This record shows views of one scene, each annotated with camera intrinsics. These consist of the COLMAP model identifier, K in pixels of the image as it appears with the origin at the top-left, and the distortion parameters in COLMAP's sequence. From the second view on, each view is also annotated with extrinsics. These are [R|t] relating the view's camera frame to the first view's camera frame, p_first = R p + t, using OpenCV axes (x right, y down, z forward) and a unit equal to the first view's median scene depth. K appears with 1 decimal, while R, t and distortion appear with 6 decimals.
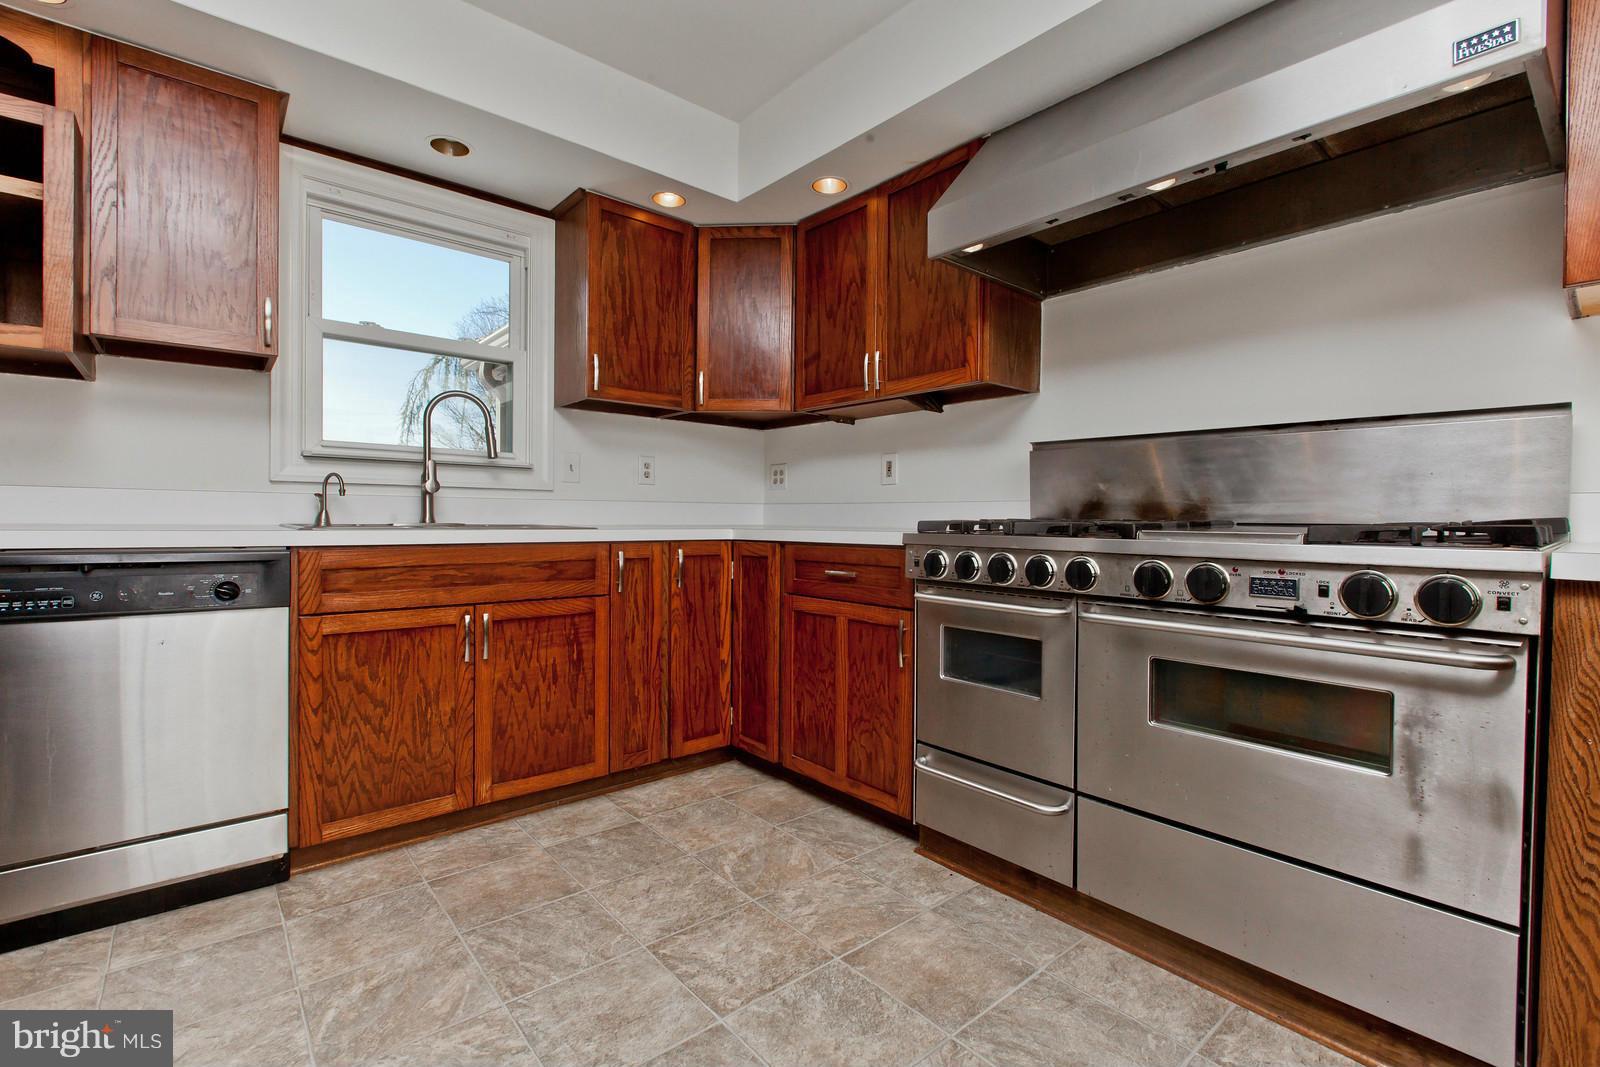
lens RADIAL K [[697.2, 0, 773.3], [0, 697.2, 526.8], [0, 0, 1]] dist [-0.001516, -0.000118]
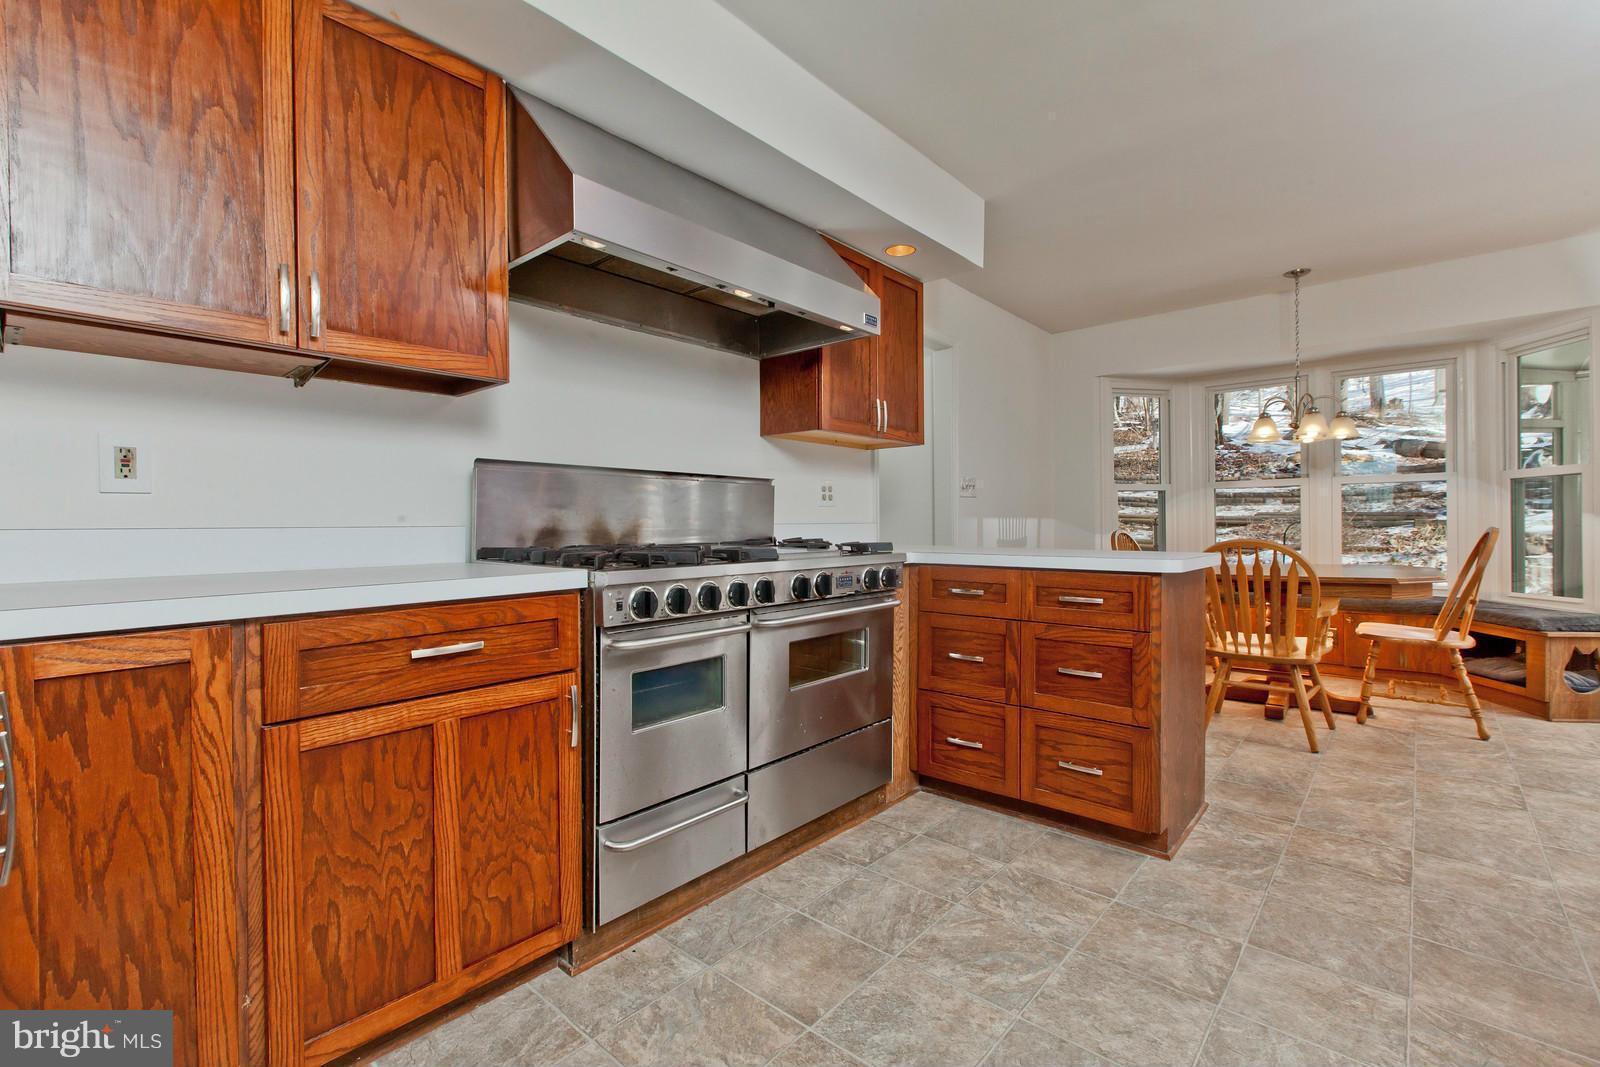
lens RADIAL K [[709.9, 0, 804.6], [0, 709.9, 531.3], [0, 0, 1]] dist [0.000531, -0.000038]
pose [[-0.166573, -0.016162, 0.985897, -0.791436], [0.021589, 0.999566, 0.020034, -0.059442], [-0.985793, 0.024622, -0.166152, 1.095822]]
